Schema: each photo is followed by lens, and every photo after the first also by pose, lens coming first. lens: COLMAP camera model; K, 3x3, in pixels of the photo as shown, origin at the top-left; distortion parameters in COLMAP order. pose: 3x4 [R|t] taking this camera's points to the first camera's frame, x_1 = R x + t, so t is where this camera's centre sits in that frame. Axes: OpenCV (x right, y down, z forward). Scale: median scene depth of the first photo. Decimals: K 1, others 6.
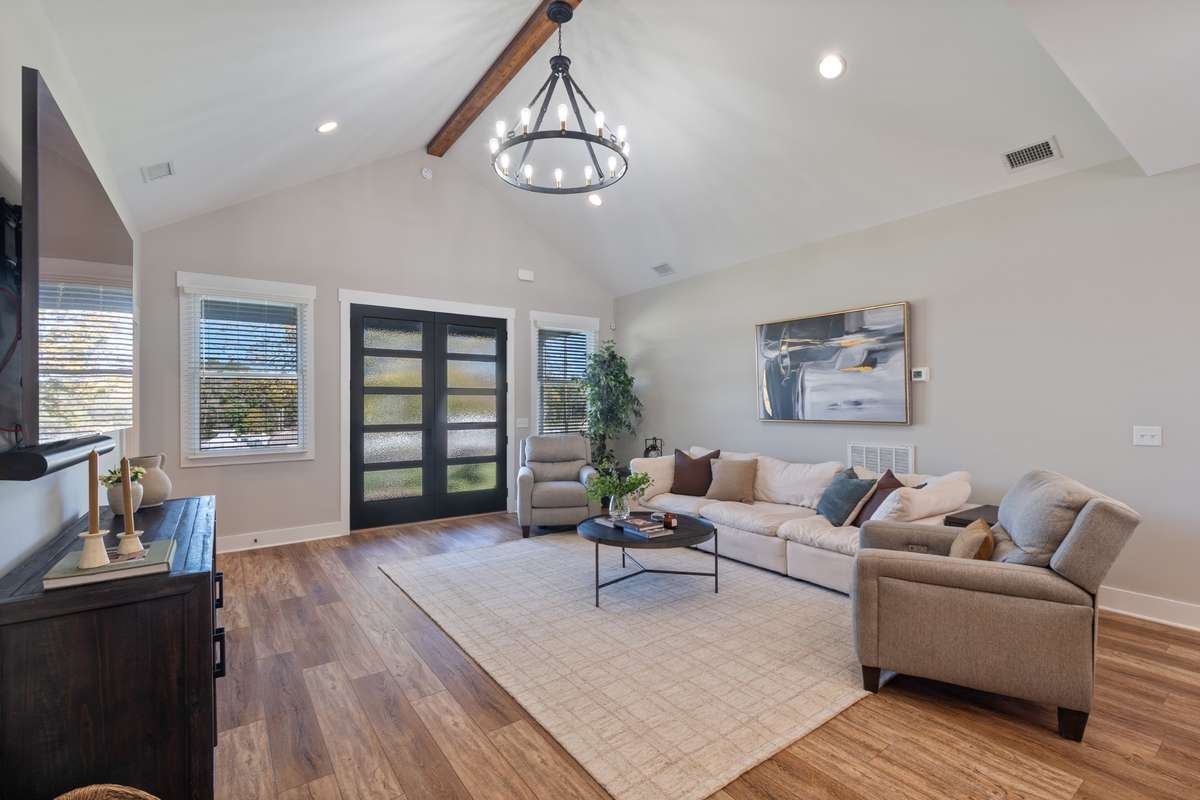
lens RADIAL K [[539.2, 0, 598.8], [0, 539.2, 403.8], [0, 0, 1]] dist [0.001029, -0.000168]
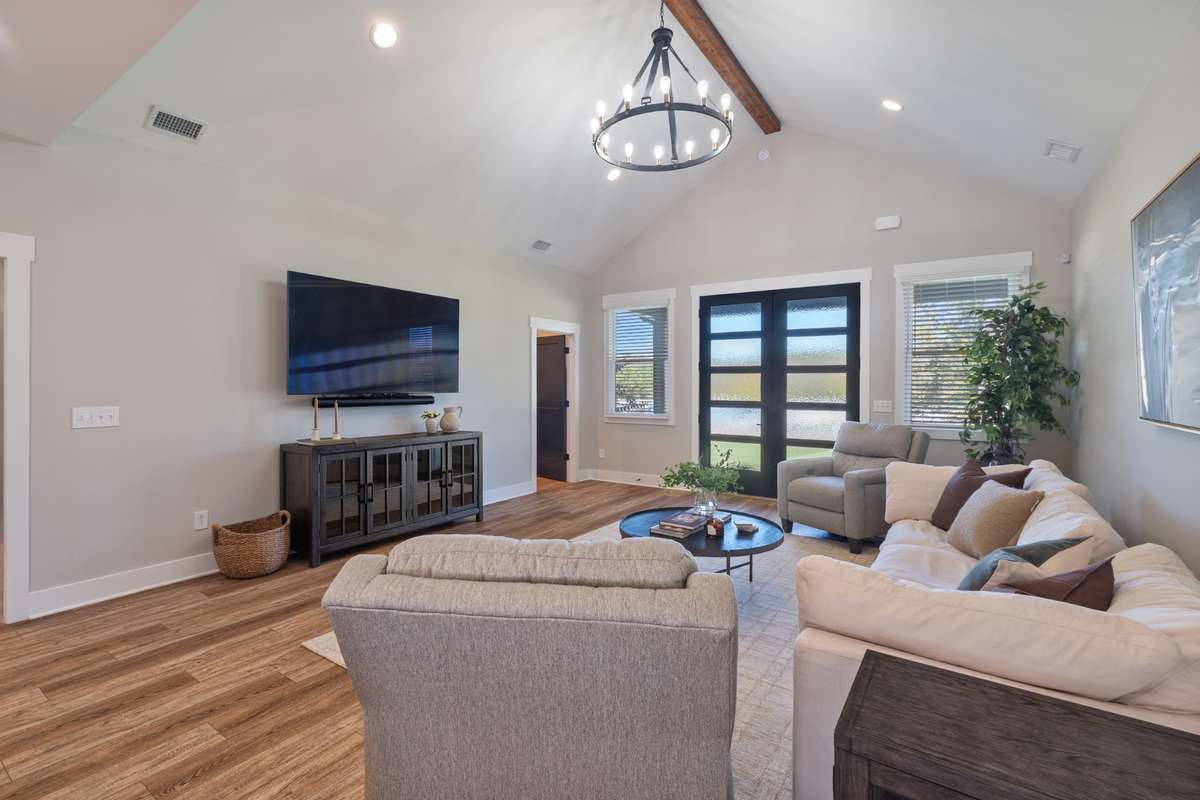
lens RADIAL K [[539.2, 0, 596.4], [0, 539.2, 388.5], [0, 0, 1]] dist [0.001029, -0.000168]
pose [[0.341709, 0.017784, -0.939638, 0.530710], [-0.008660, 0.999838, 0.015774, -0.000804], [0.939766, 0.002747, 0.341807, 0.356776]]
